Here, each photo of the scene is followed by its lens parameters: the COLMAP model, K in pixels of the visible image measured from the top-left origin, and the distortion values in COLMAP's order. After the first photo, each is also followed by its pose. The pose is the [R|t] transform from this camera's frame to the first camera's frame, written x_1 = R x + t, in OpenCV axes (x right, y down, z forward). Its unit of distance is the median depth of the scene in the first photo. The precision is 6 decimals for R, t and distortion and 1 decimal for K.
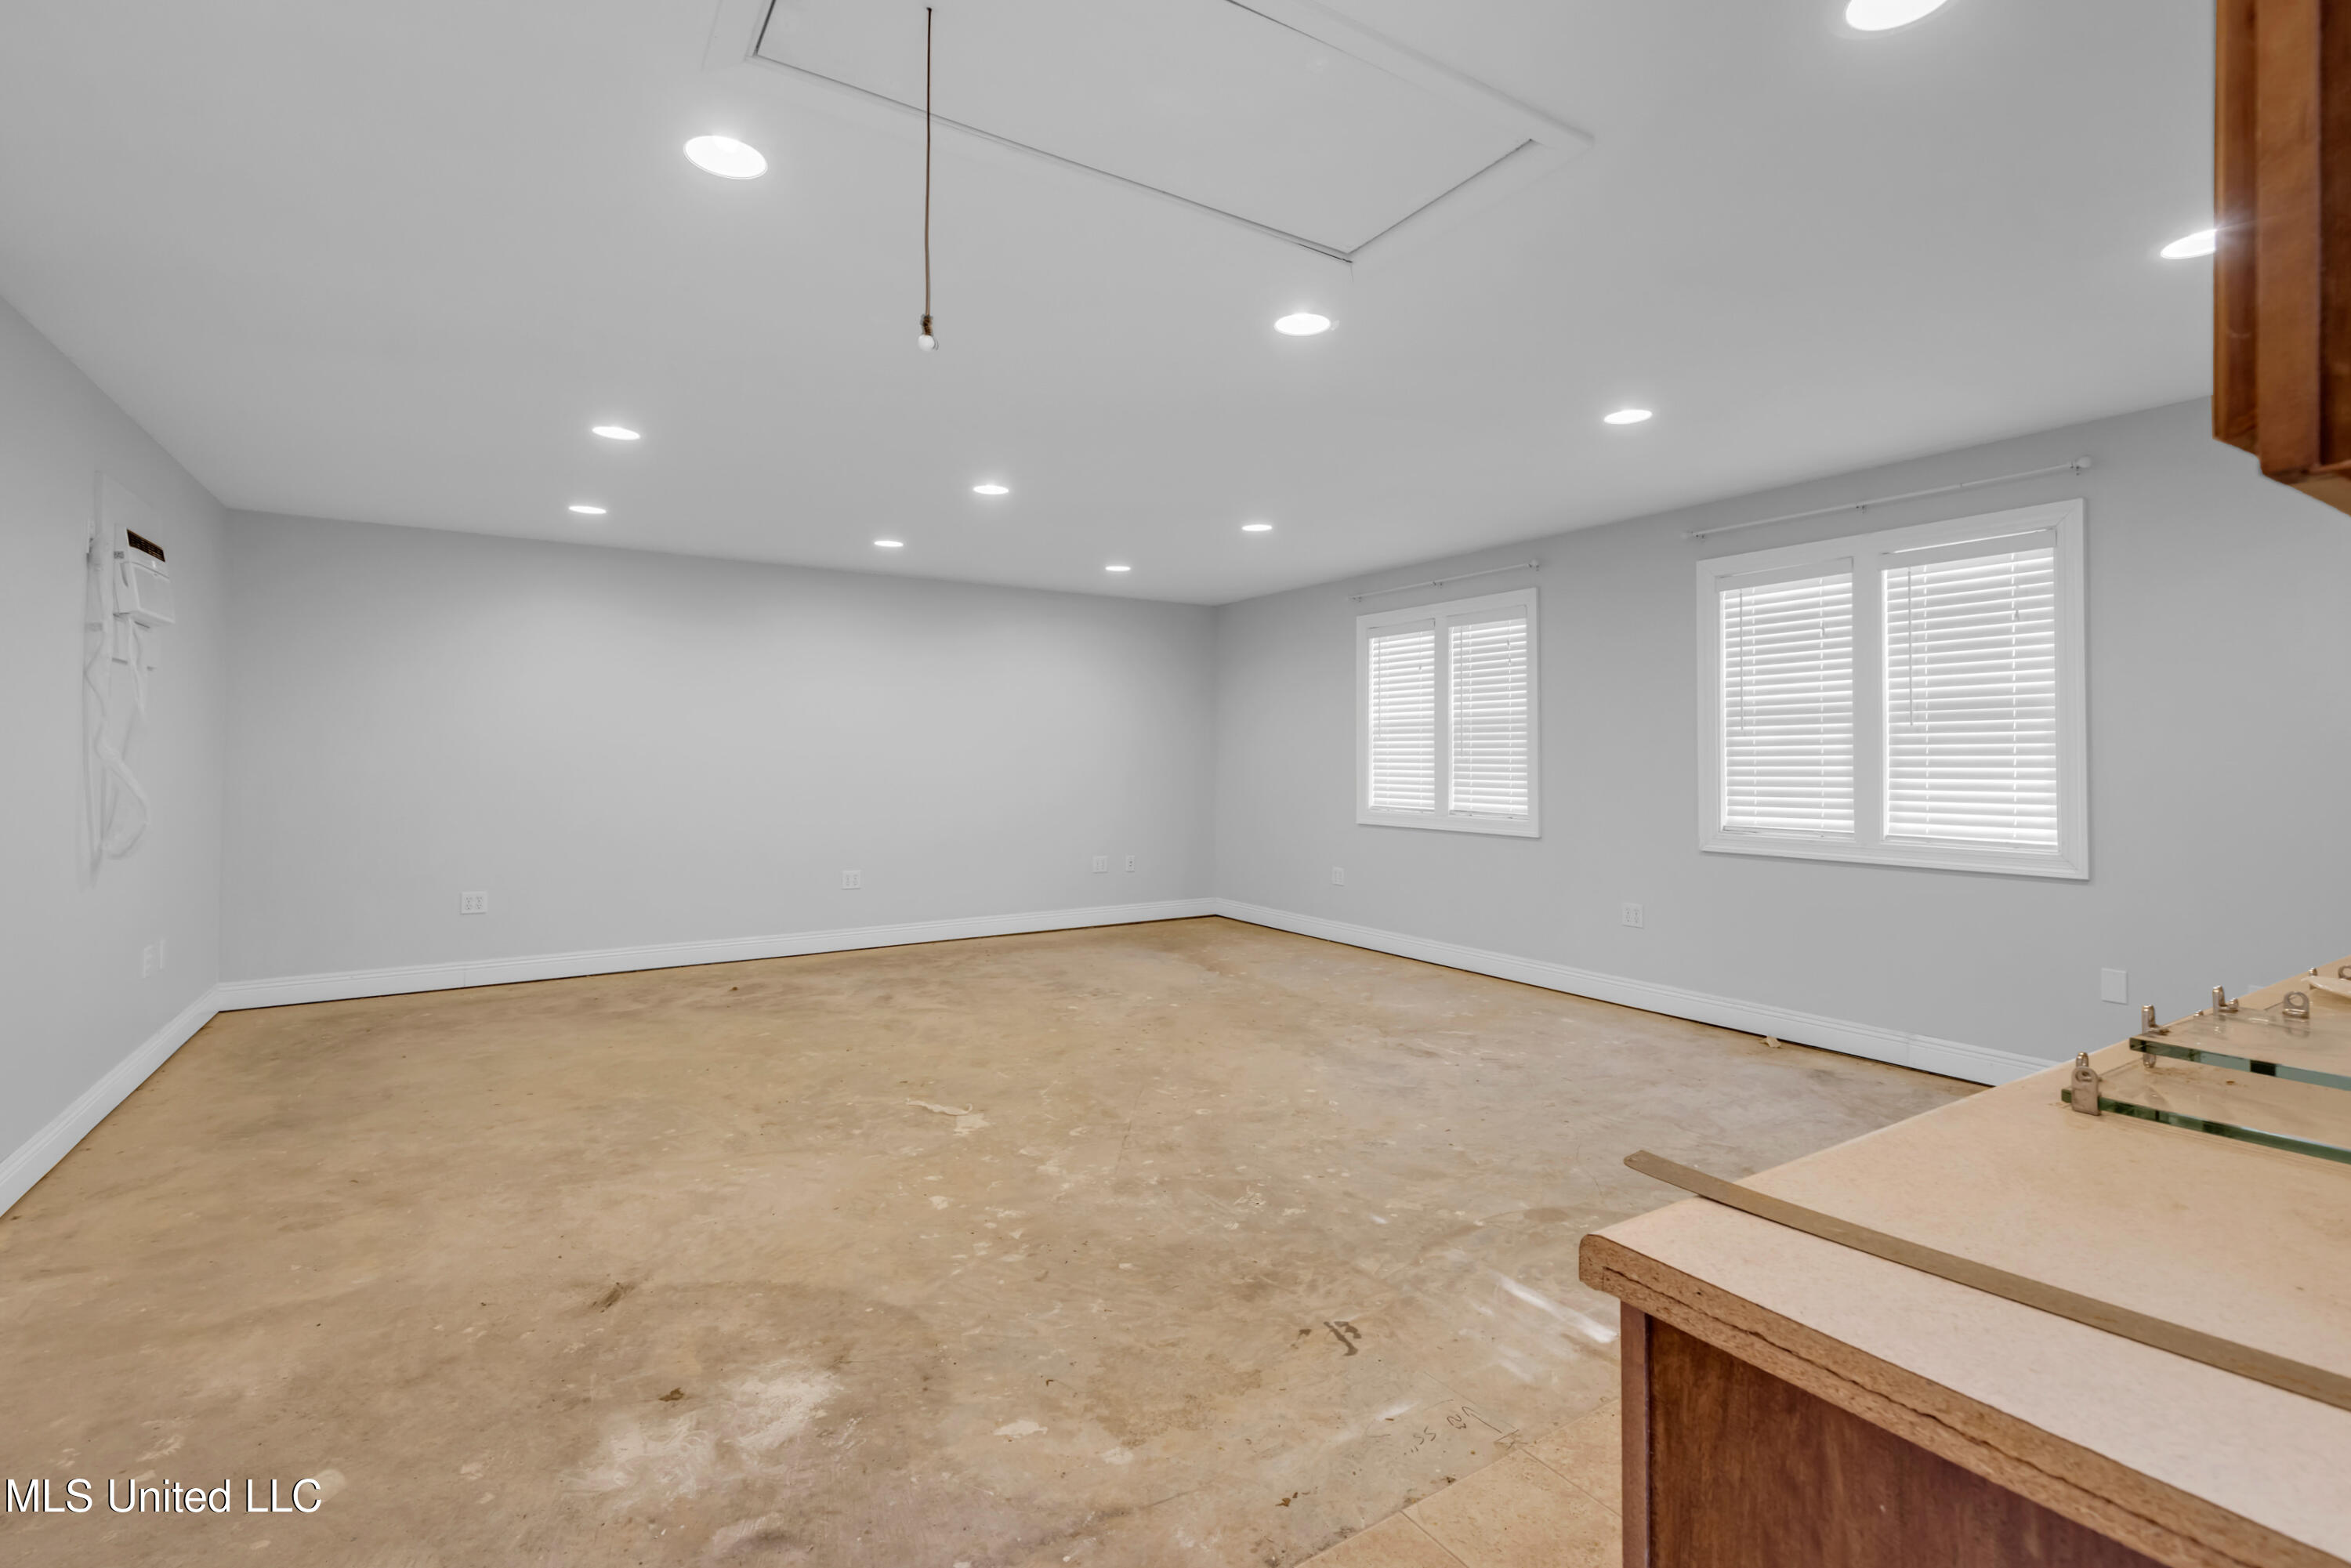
lens RADIAL K [[1075.5, 0, 1185.9], [0, 1075.5, 748.5], [0, 0, 1]] dist [0.010271, -0.000478]
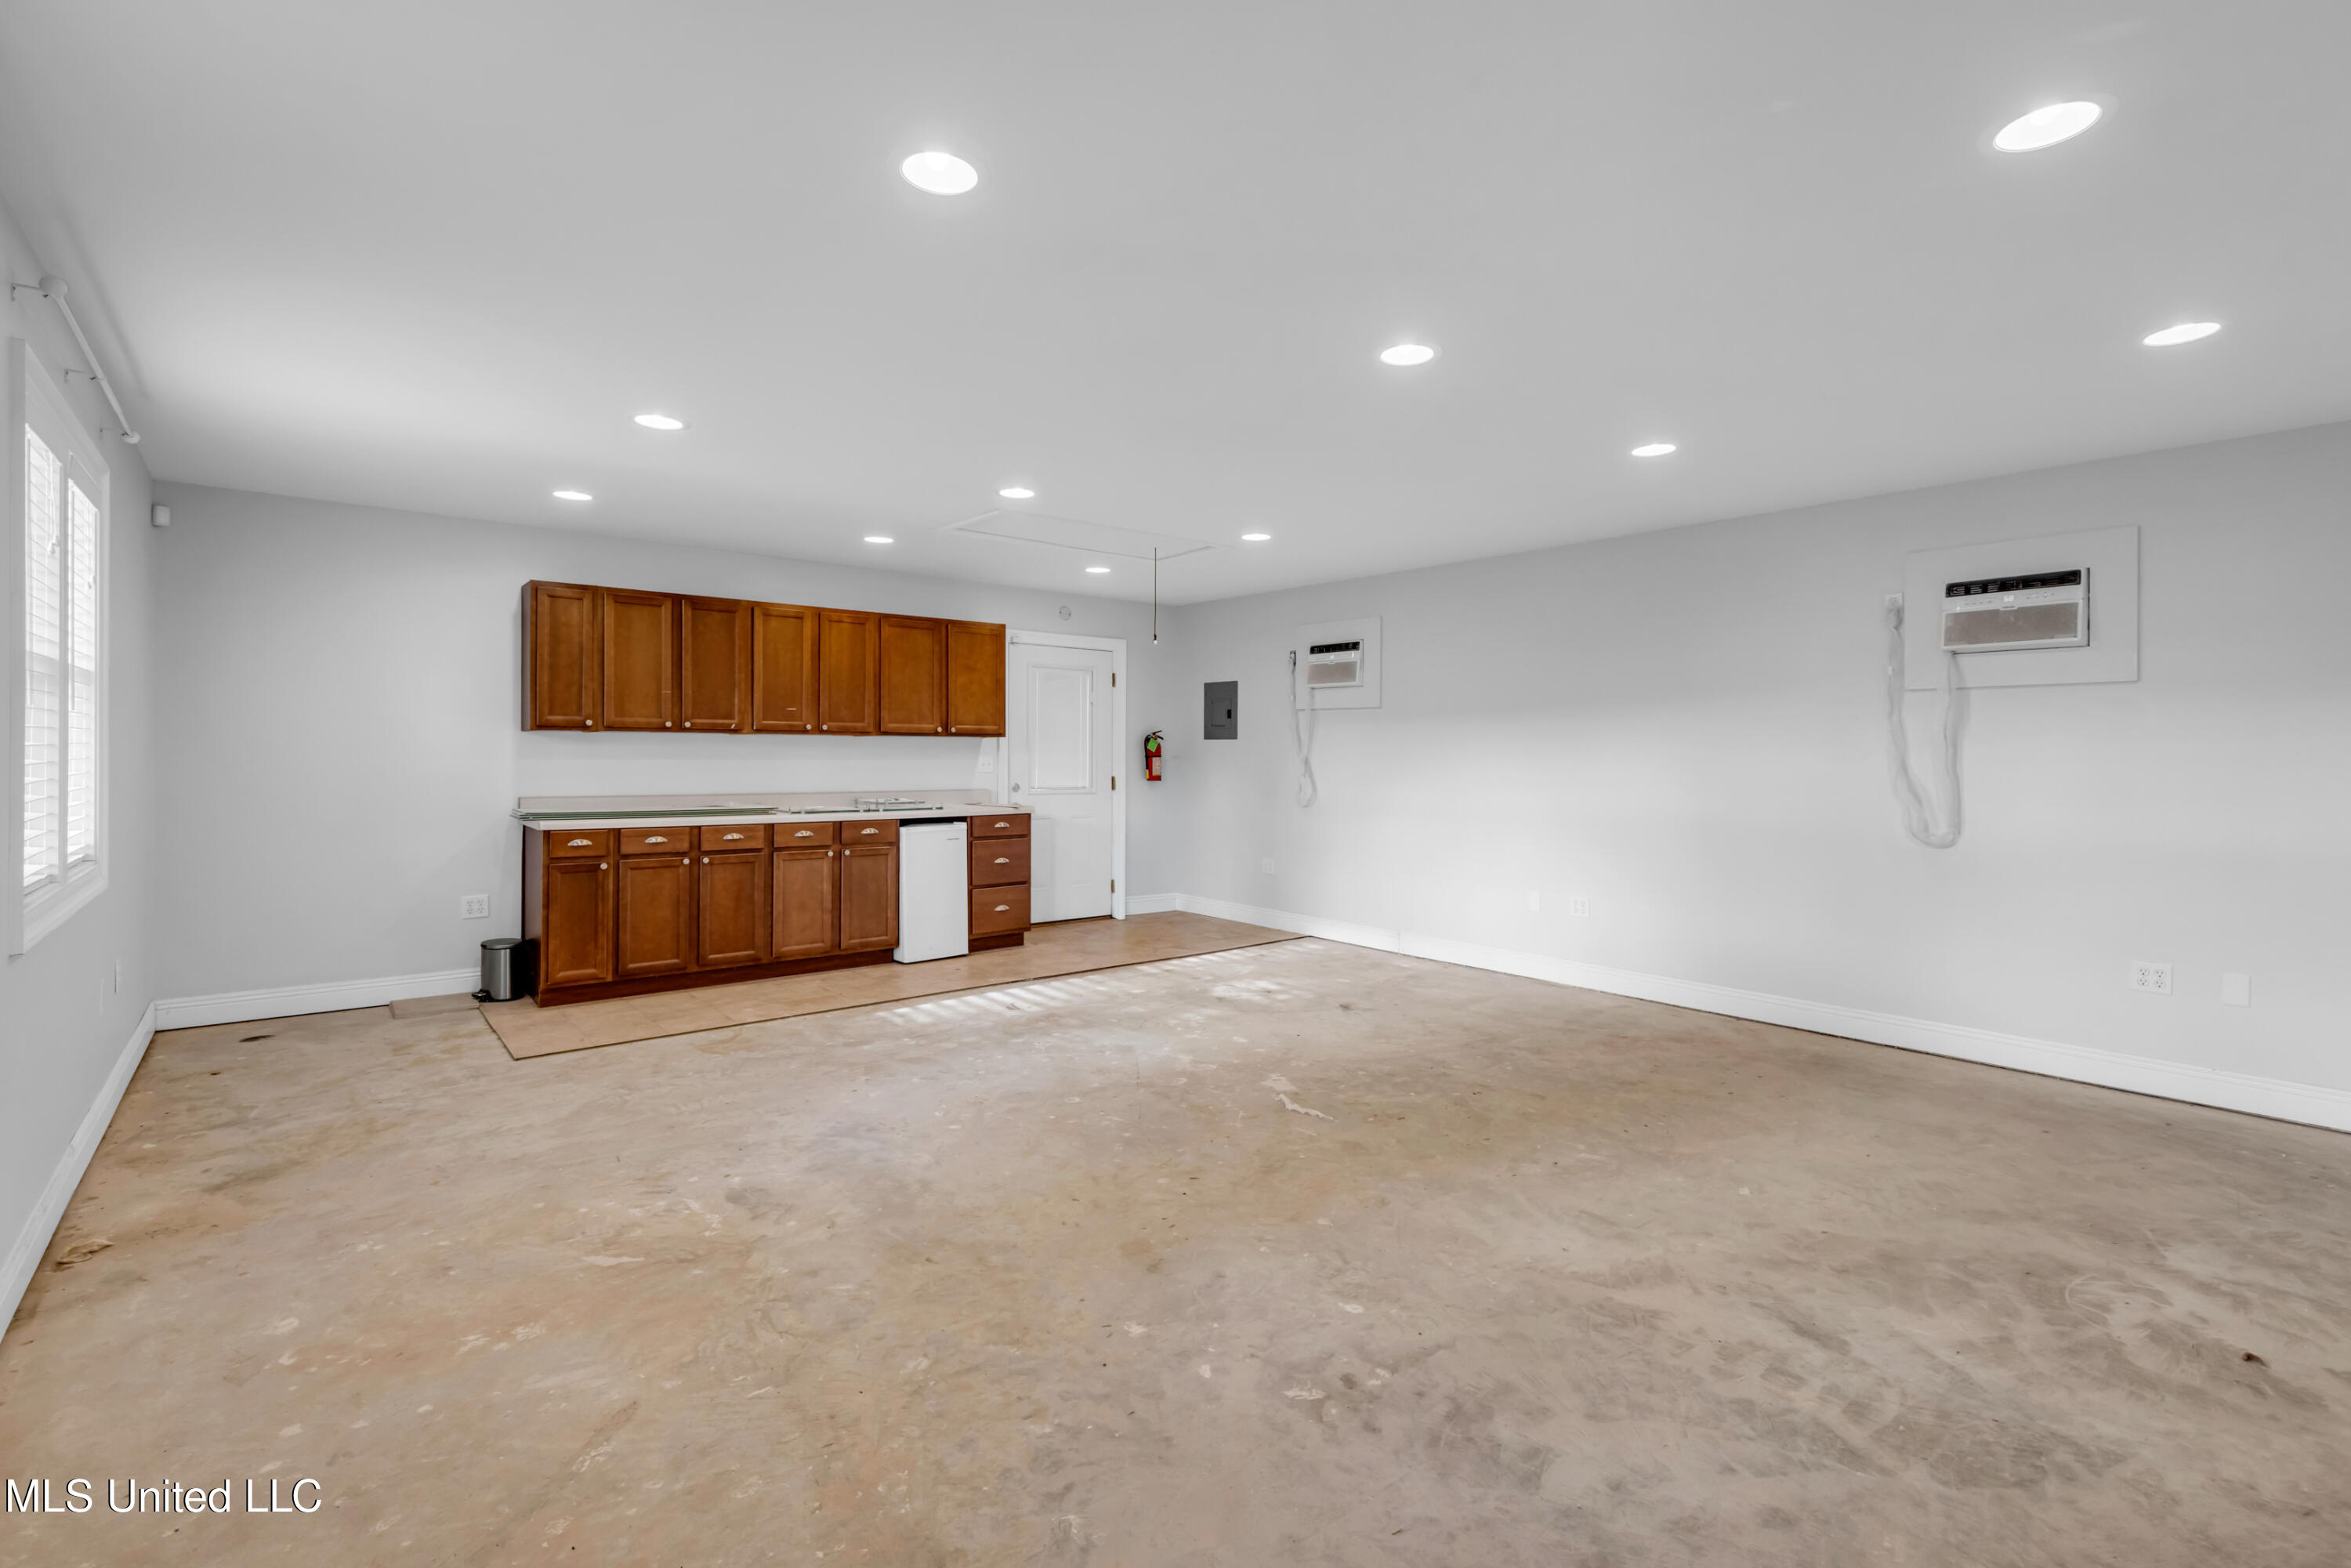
lens RADIAL K [[1059.9, 0, 1185.5], [0, 1059.9, 762.4], [0, 0, 1]] dist [0.009894, -0.000304]
pose [[-0.992913, -0.007332, -0.118620, 0.035451], [-0.007604, 0.999969, 0.001844, 0.007283], [0.118603, 0.002733, -0.992938, 2.238362]]
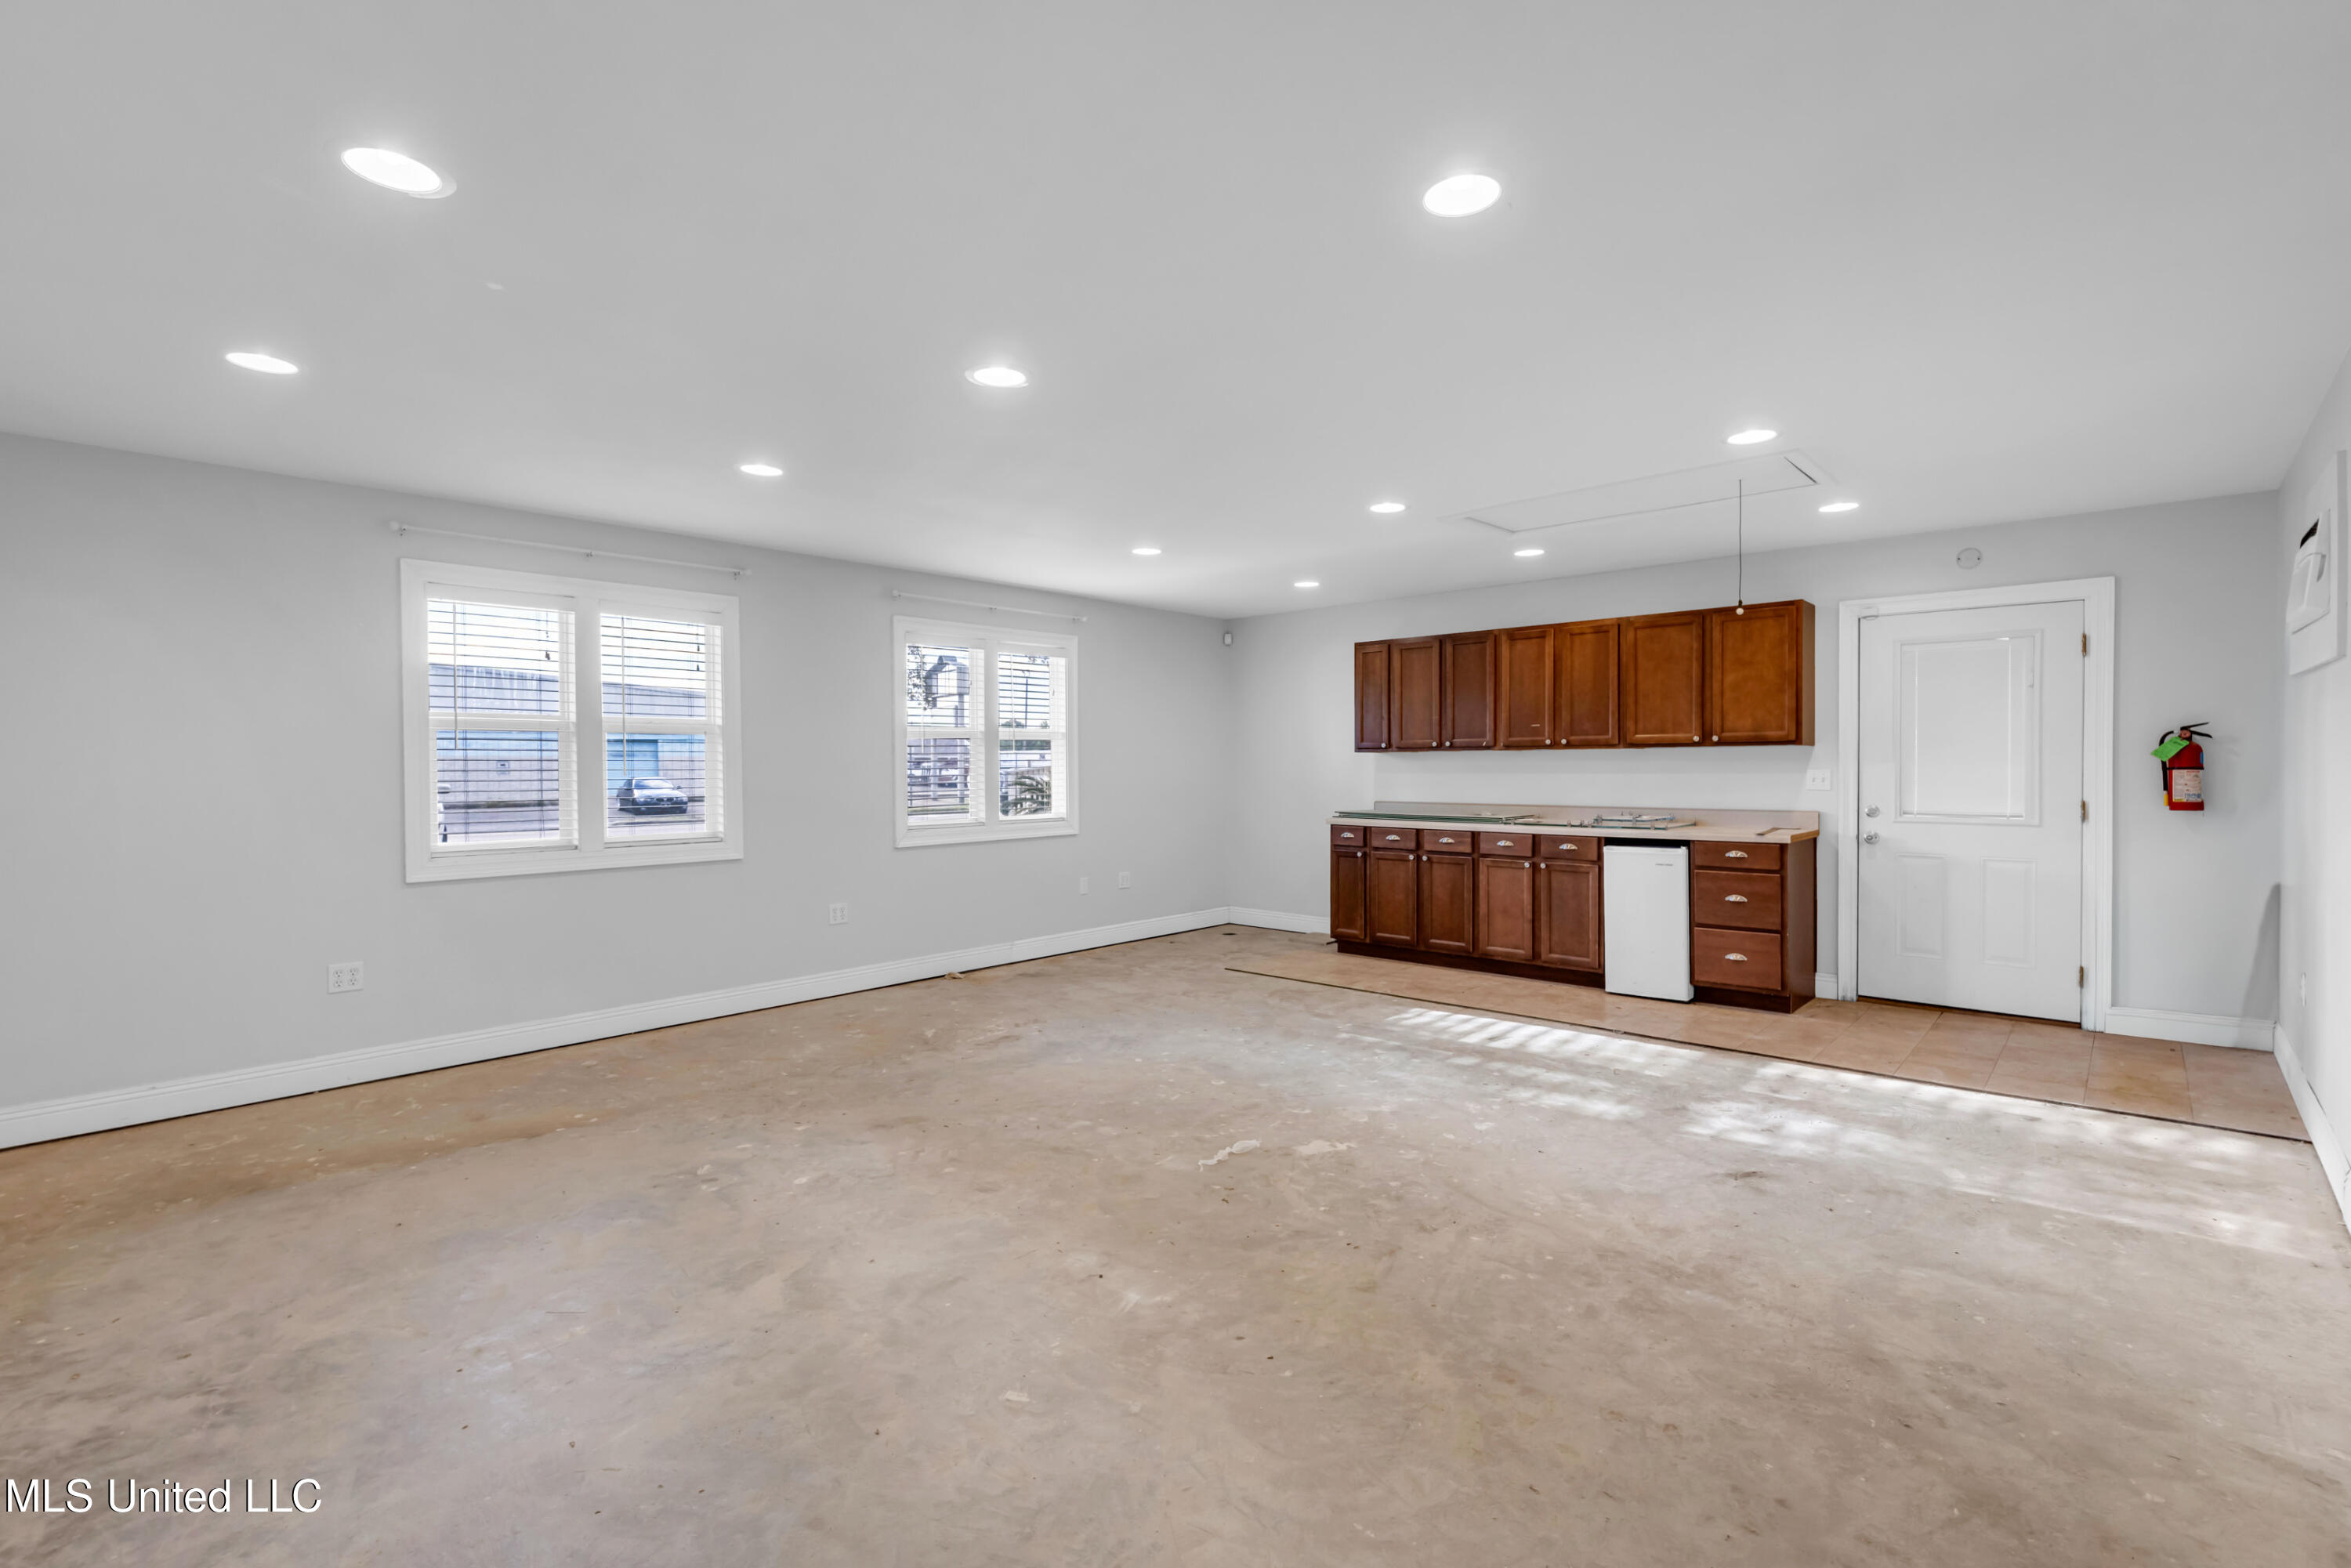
lens RADIAL K [[1059.9, 0, 1185.5], [0, 1059.9, 762.4], [0, 0, 1]] dist [0.009894, -0.000304]
pose [[-0.263551, 0.003318, 0.964640, -1.178092], [-0.001527, 0.999991, -0.003857, -0.000689], [-0.964644, -0.002489, -0.263544, 1.466834]]
